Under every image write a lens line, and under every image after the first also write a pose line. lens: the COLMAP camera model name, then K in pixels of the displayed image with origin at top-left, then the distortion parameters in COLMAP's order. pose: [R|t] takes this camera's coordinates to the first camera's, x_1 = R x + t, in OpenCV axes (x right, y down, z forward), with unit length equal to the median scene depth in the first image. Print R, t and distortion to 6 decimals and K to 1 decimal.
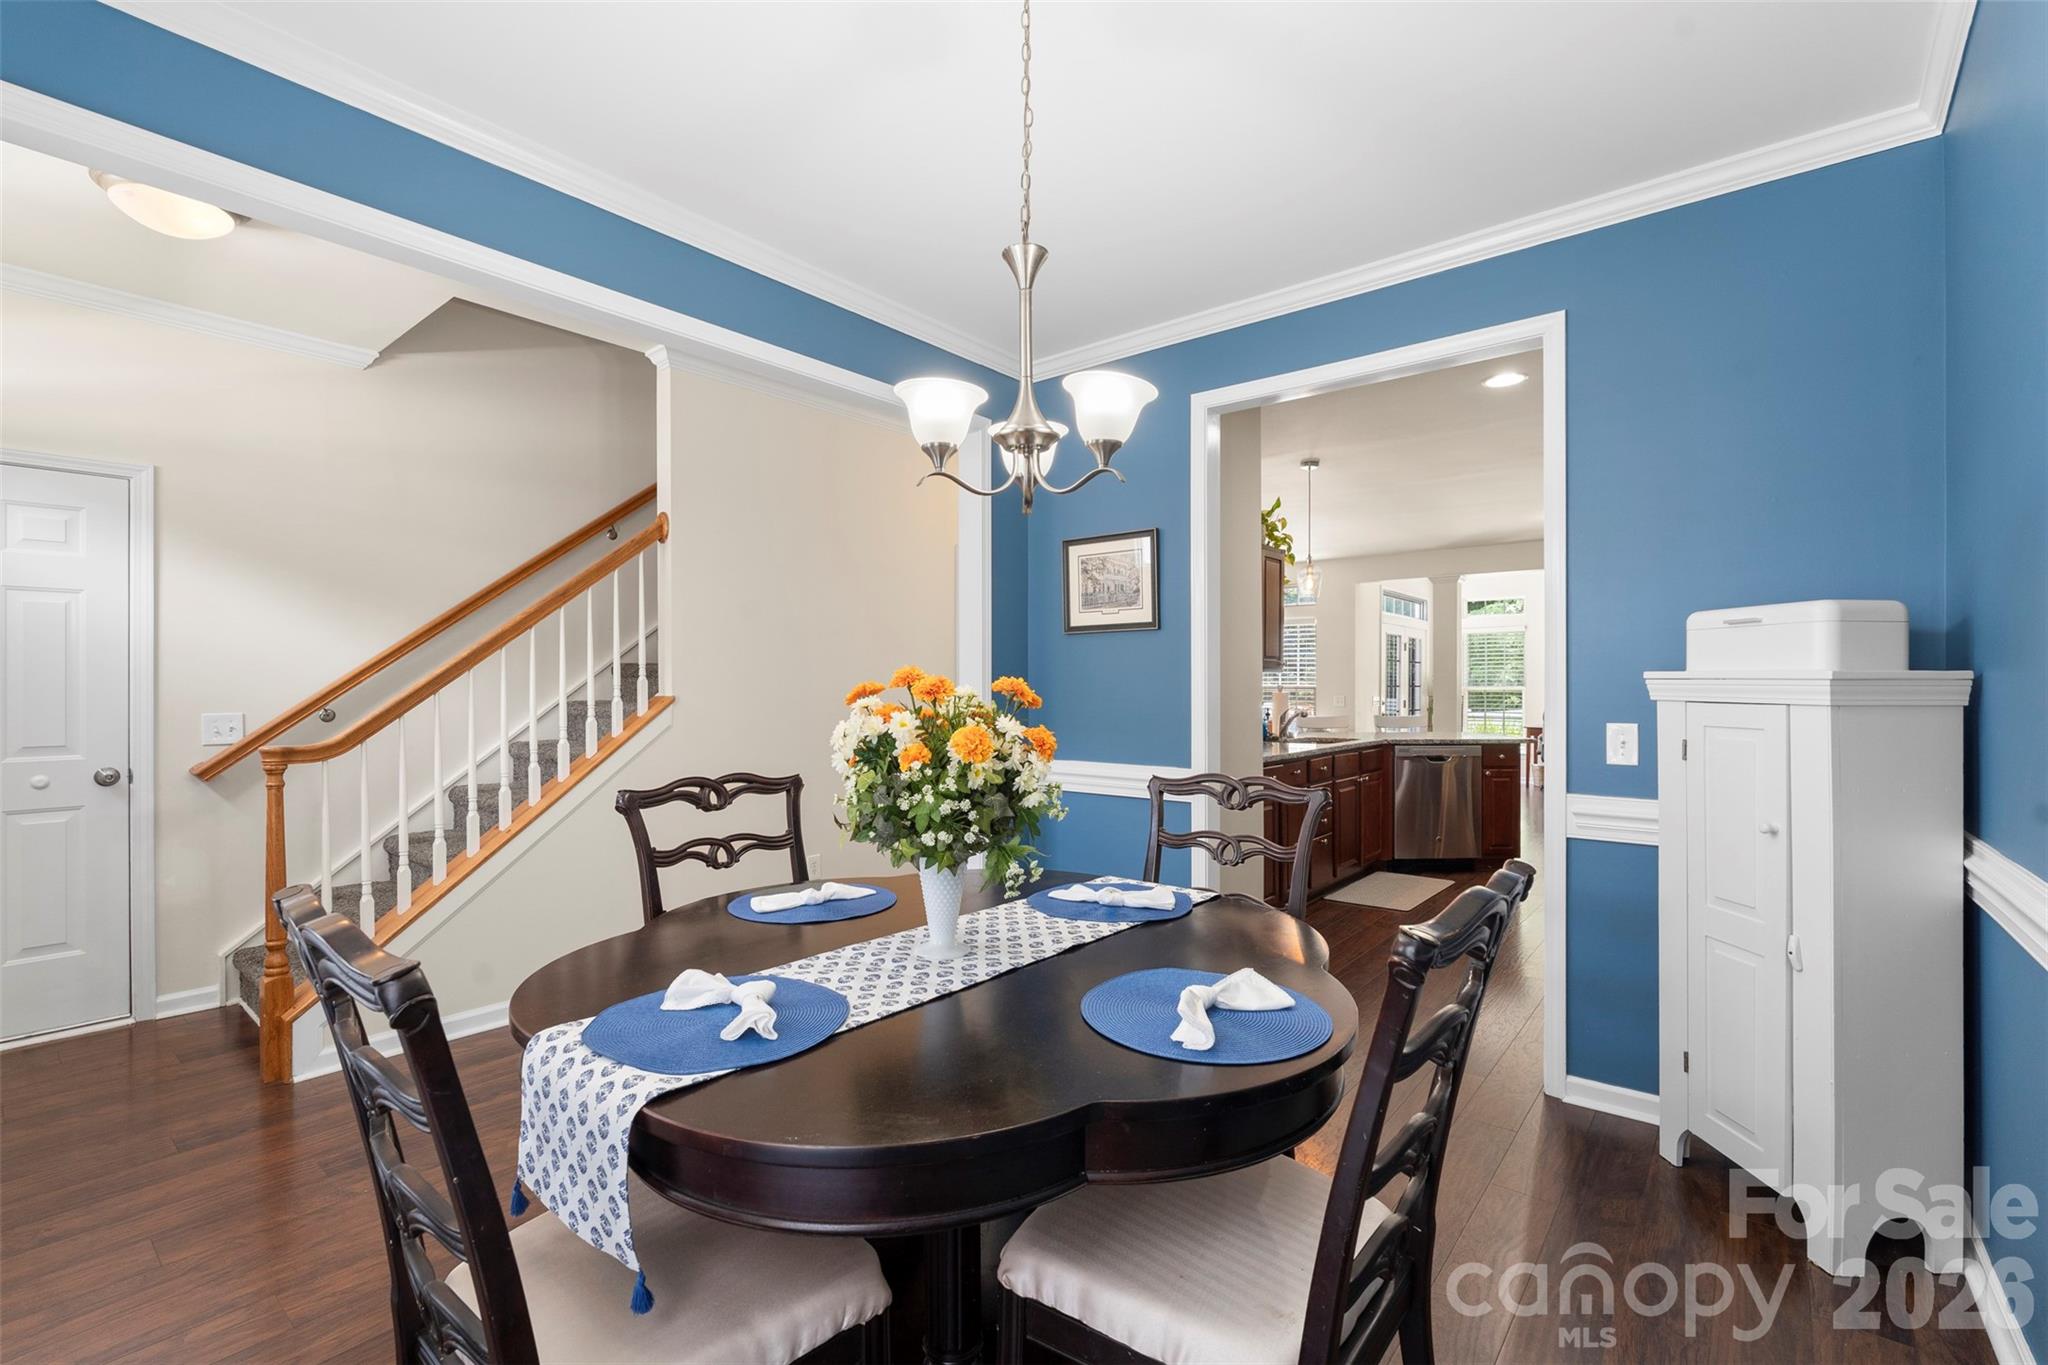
lens RADIAL K [[907.9, 0, 1025.9], [0, 907.9, 688.6], [0, 0, 1]] dist [-0.001709, 0.000775]
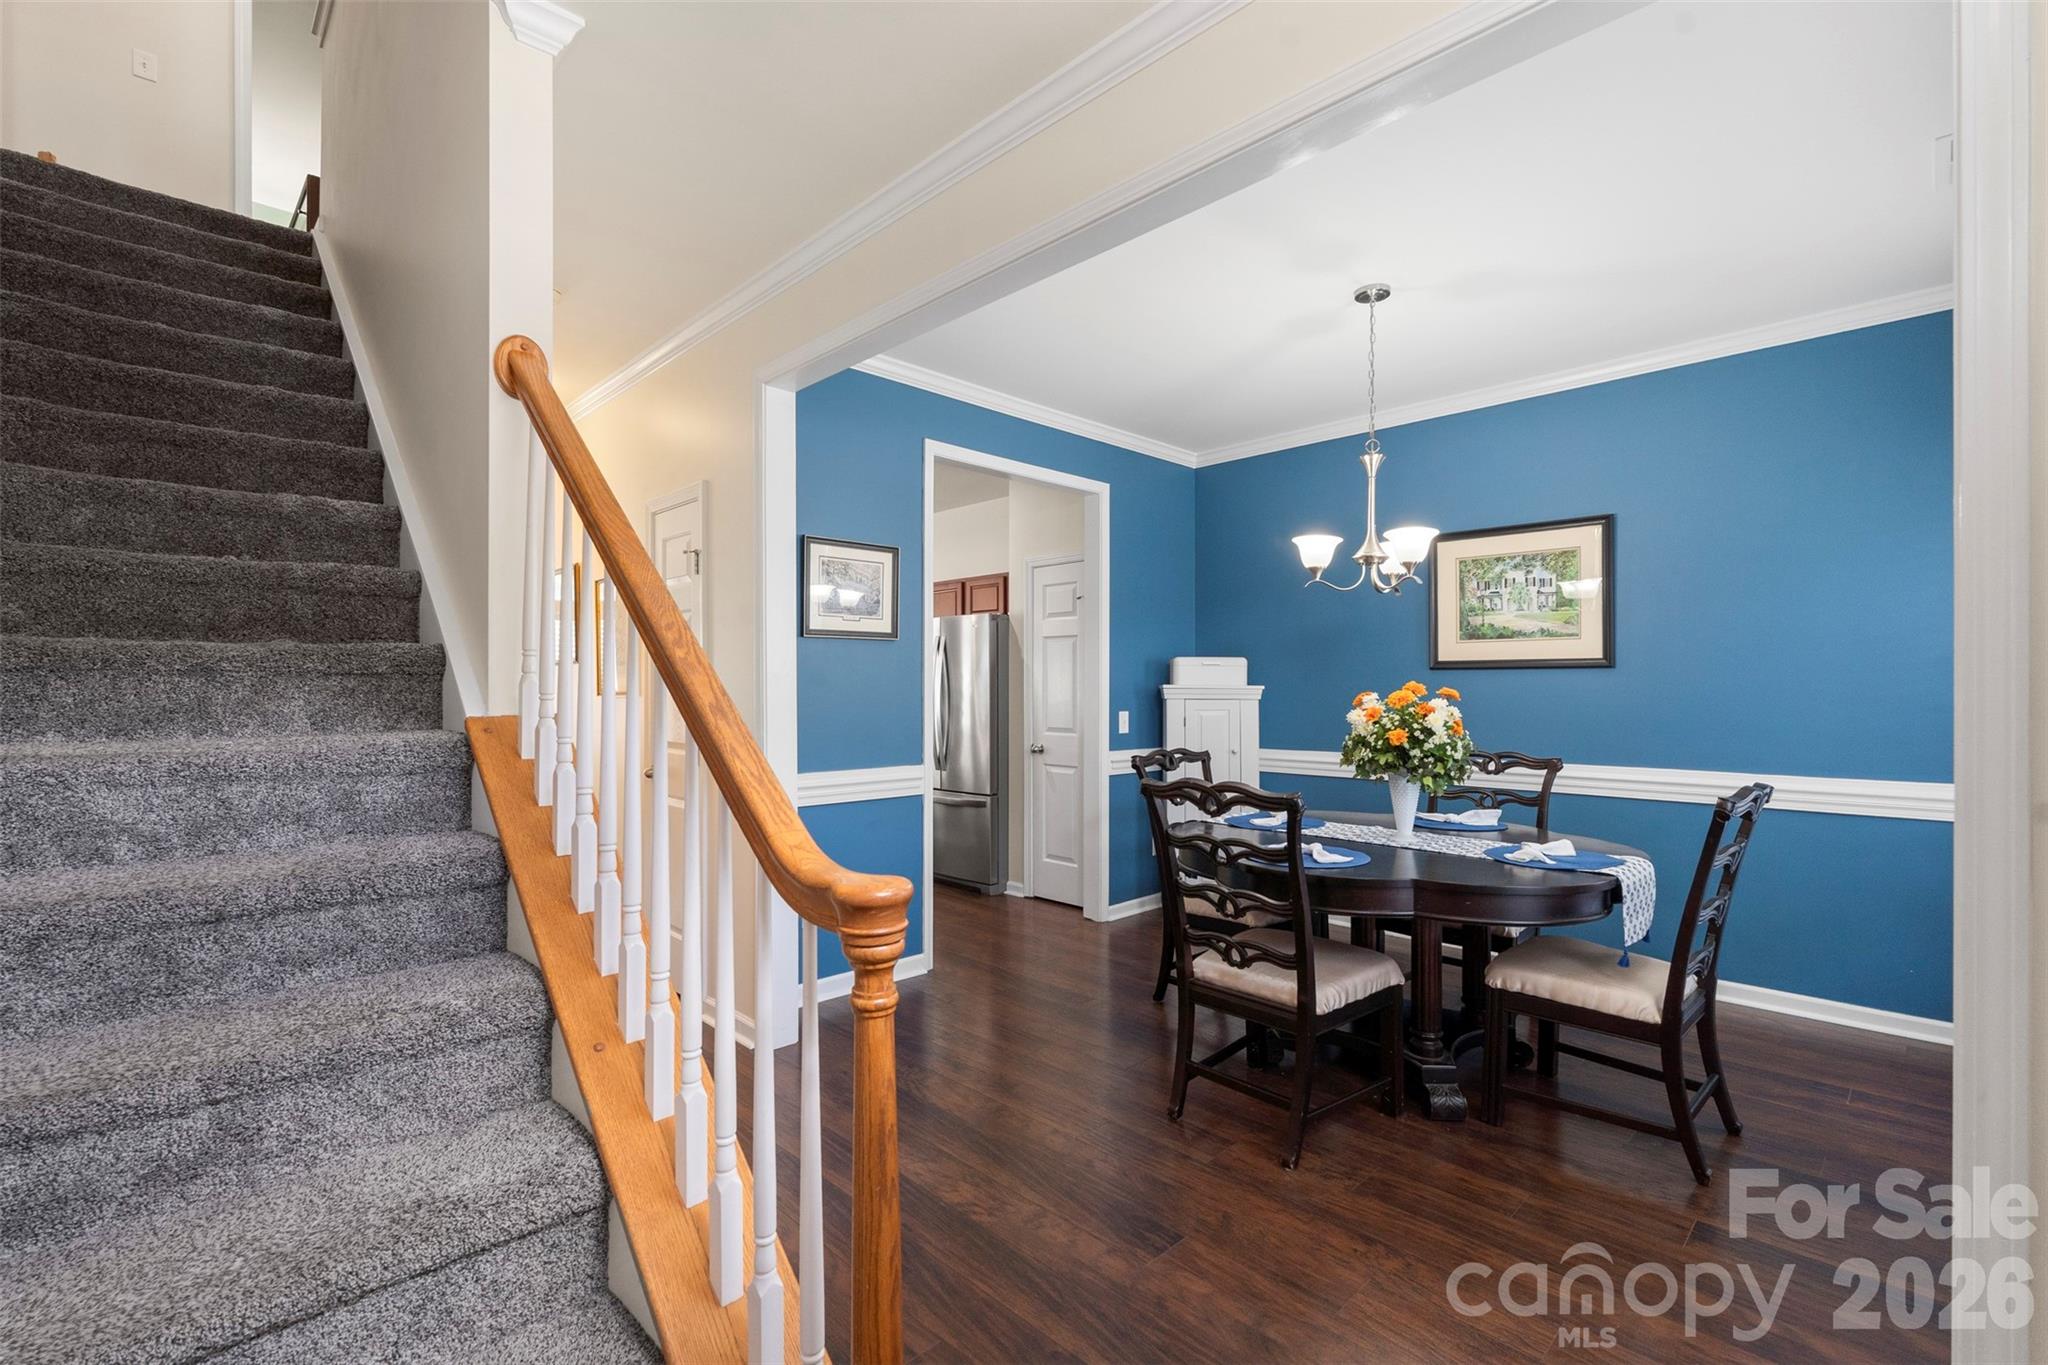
lens RADIAL K [[907.9, 0, 1023.2], [0, 907.9, 682.3], [0, 0, 1]] dist [-0.001709, 0.000775]
pose [[0.123404, 0.005111, 0.992343, -1.204802], [-0.001145, 0.999987, -0.005008, -0.010472], [-0.992356, -0.000518, 0.123409, 0.926340]]
